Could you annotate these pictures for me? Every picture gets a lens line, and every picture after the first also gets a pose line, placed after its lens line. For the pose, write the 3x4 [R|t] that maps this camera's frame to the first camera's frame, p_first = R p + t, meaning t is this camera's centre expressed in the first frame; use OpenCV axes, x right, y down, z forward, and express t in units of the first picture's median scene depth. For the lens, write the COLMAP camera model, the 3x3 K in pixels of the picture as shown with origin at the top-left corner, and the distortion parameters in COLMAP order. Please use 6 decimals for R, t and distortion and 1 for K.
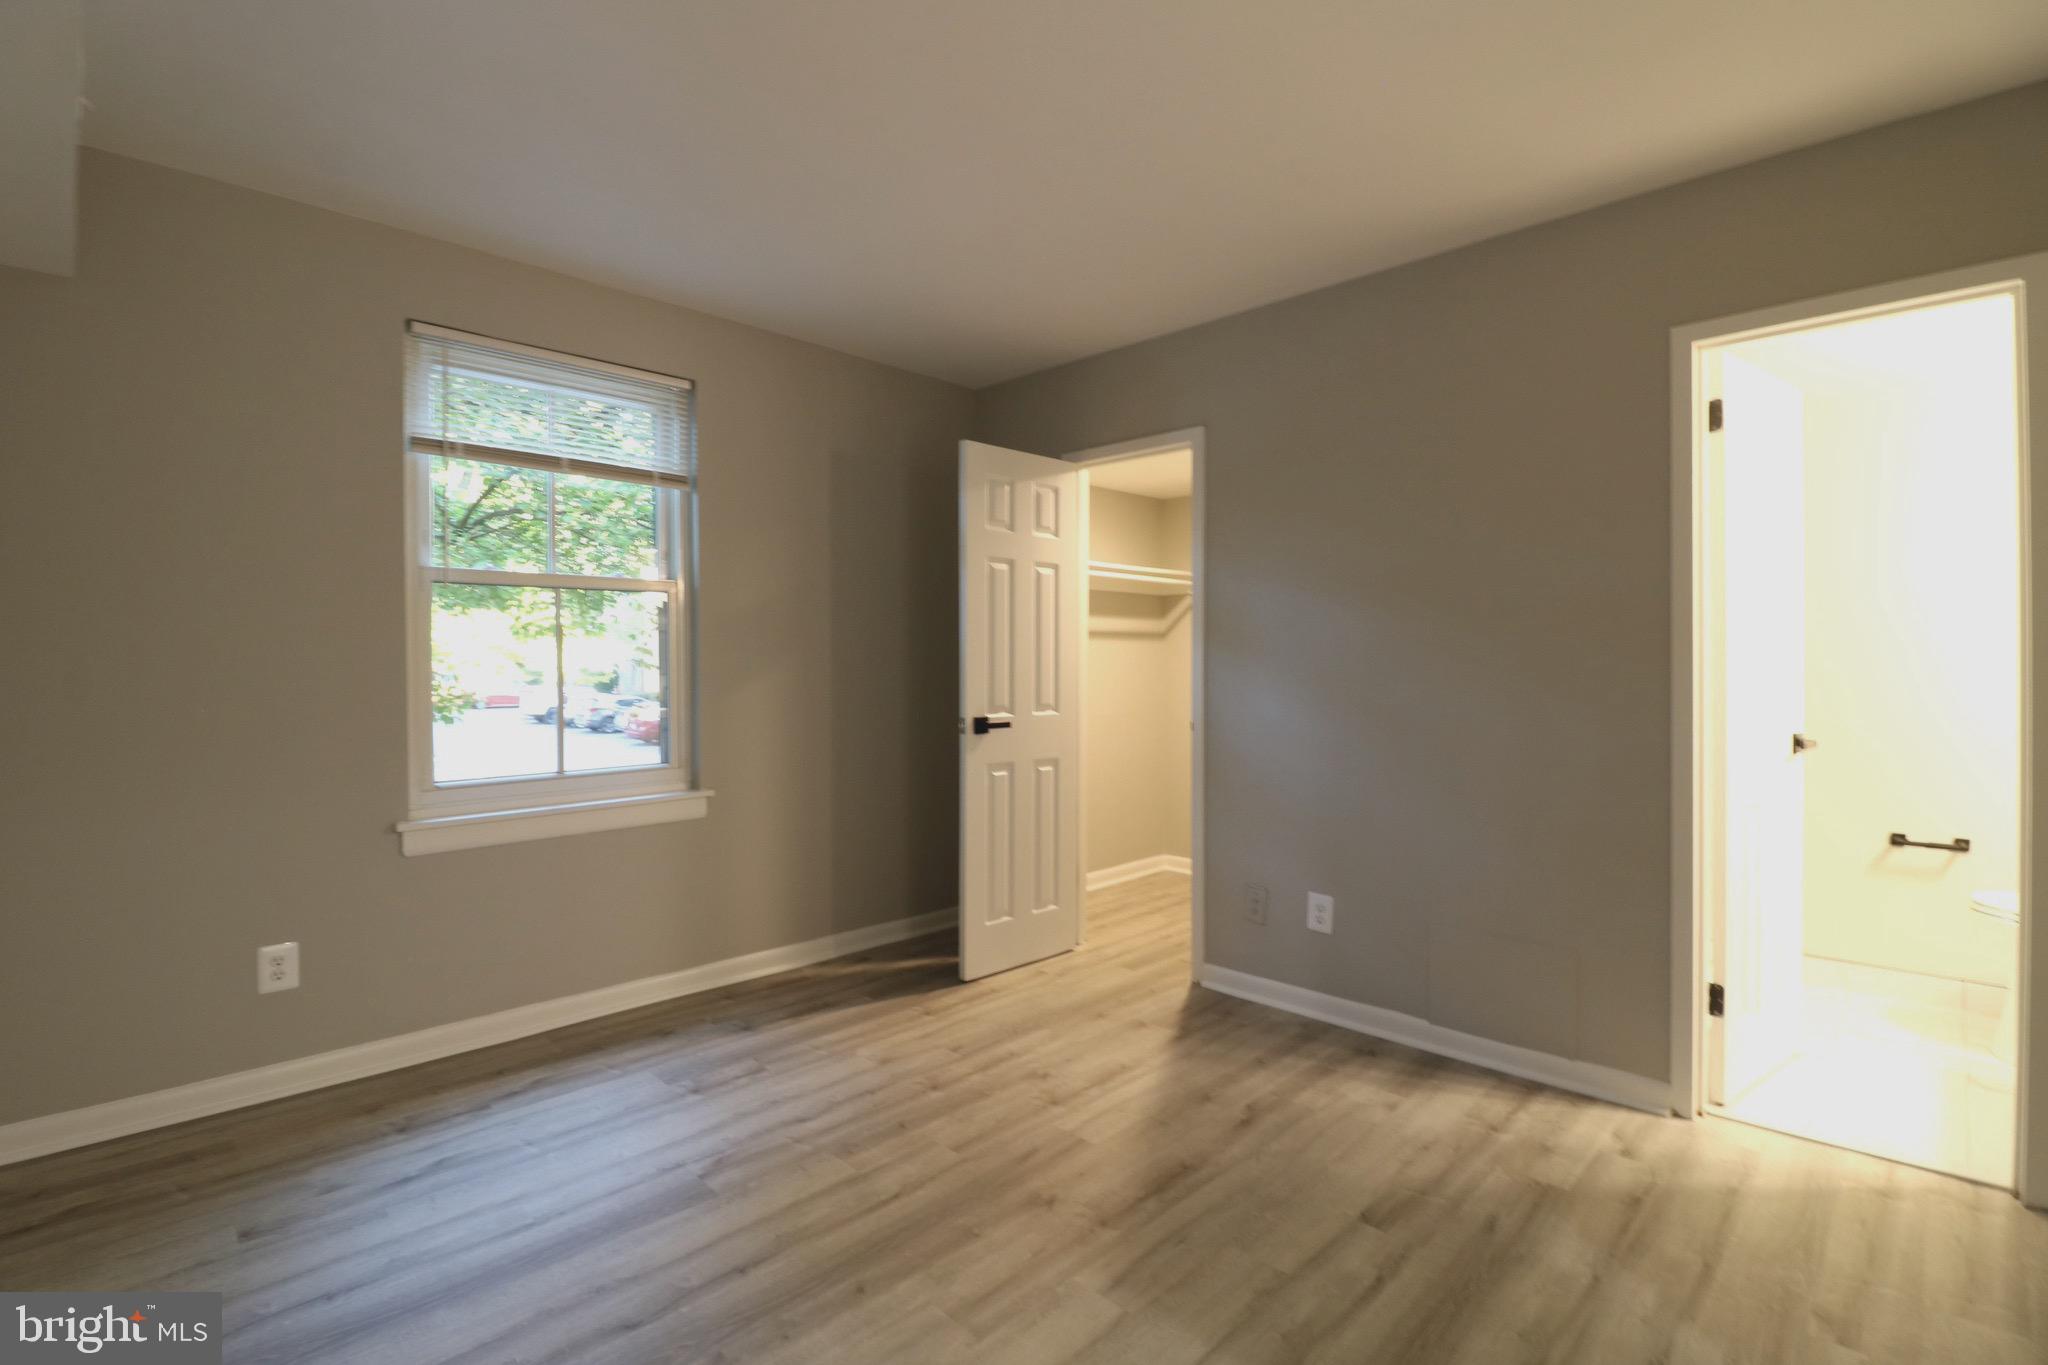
lens RADIAL K [[951.0, 0, 1027.5], [0, 951.0, 678.8], [0, 0, 1]] dist [-0.013276, -0.005045]
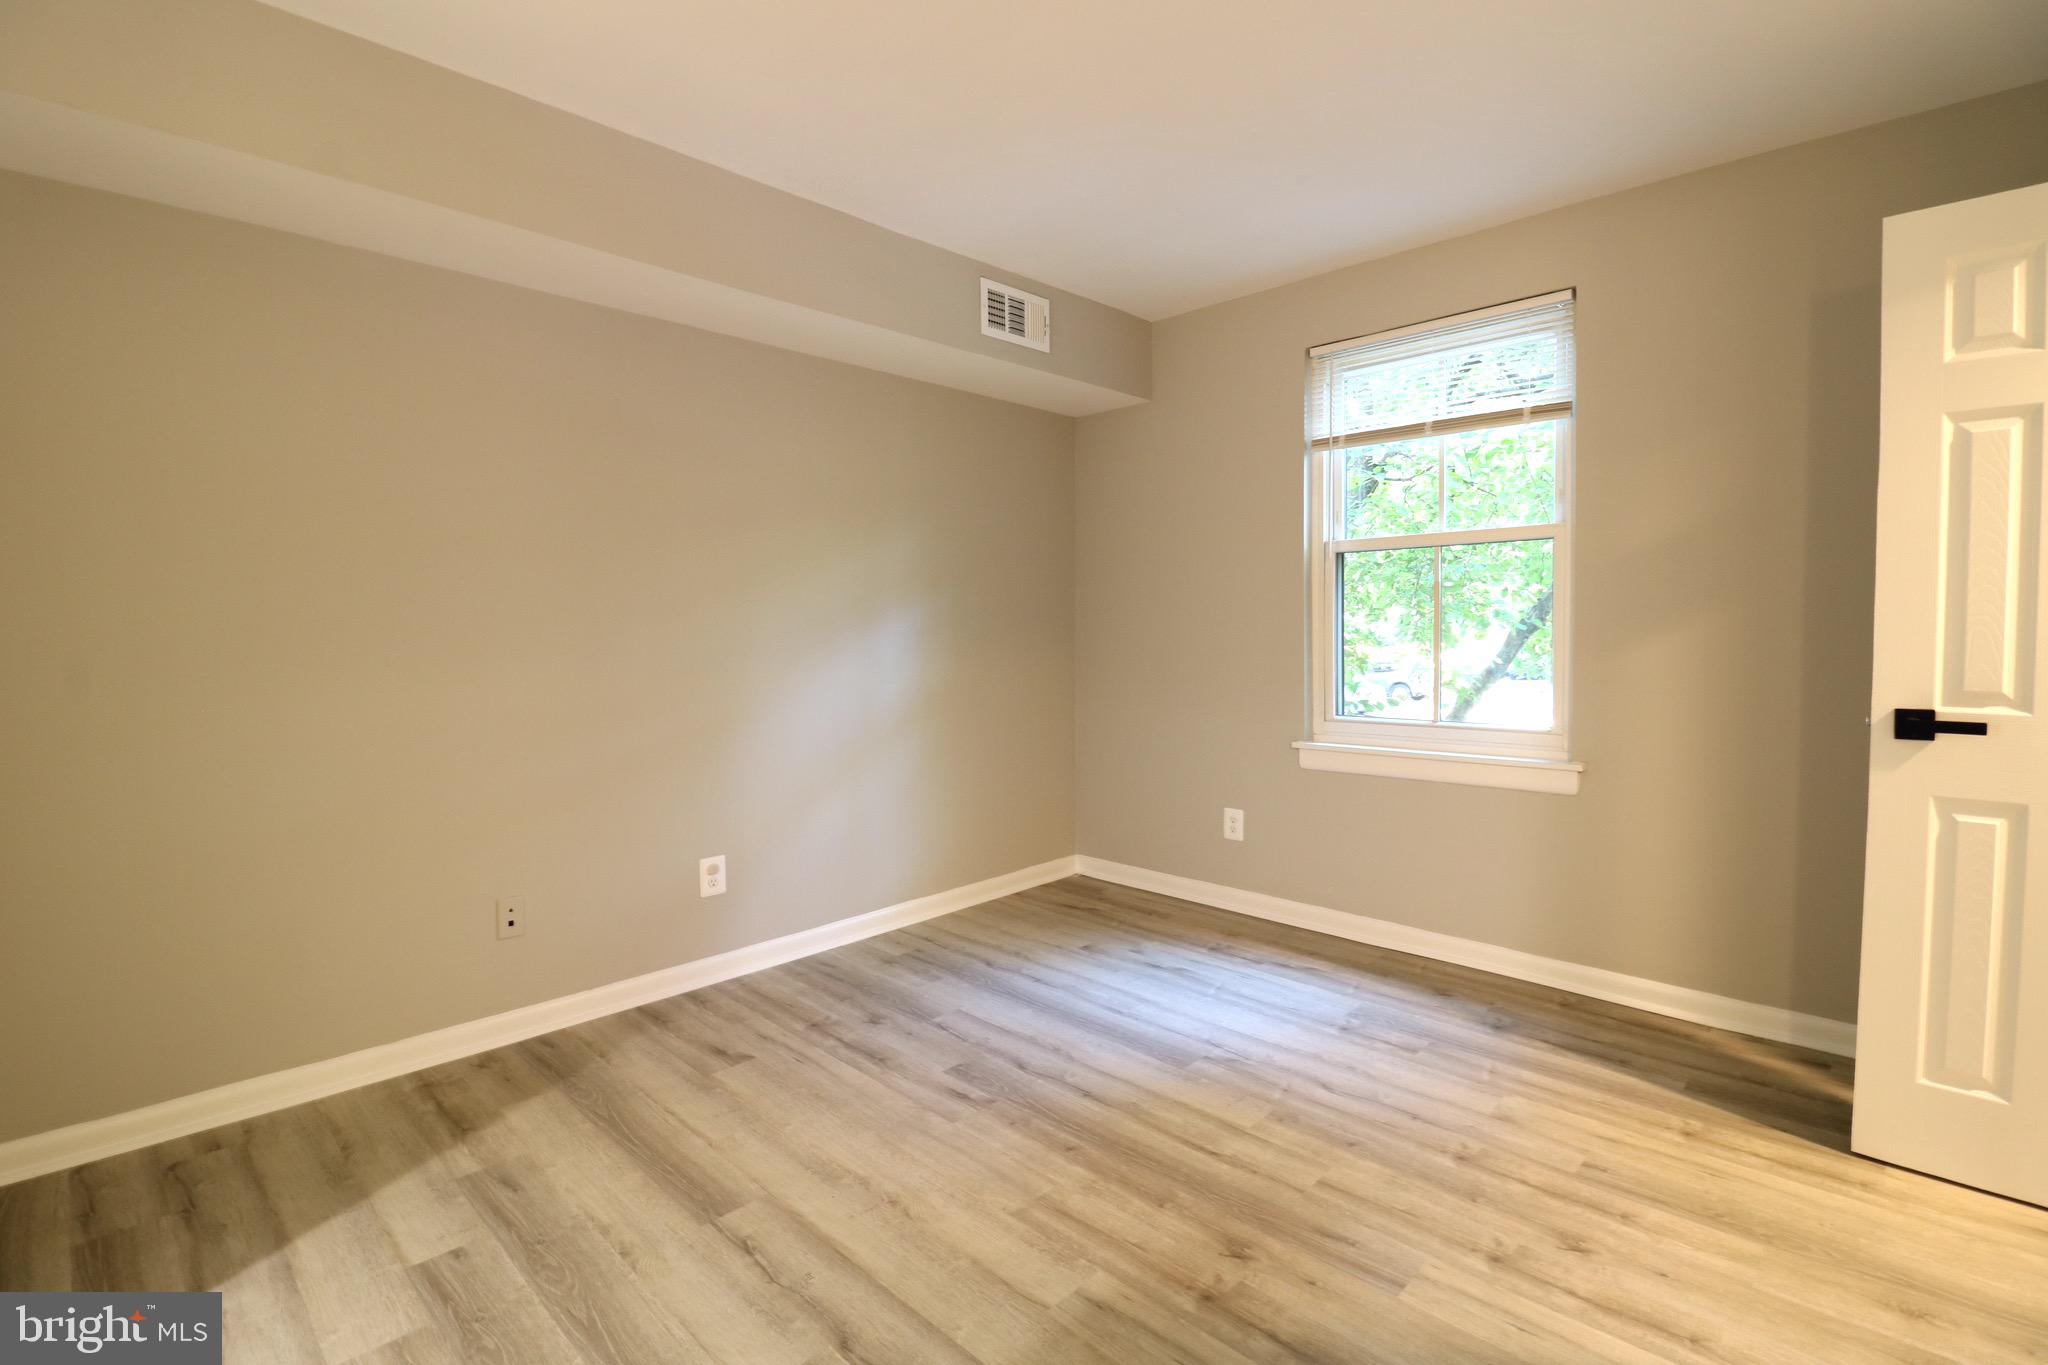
lens RADIAL K [[951.0, 0, 1018.9], [0, 951.0, 676.3], [0, 0, 1]] dist [-0.013276, -0.005045]
pose [[-0.009316, 0.054667, -0.998461, 0.670841], [-0.006666, 0.998479, 0.054730, -0.007165], [0.999934, 0.007165, -0.008937, 0.645319]]
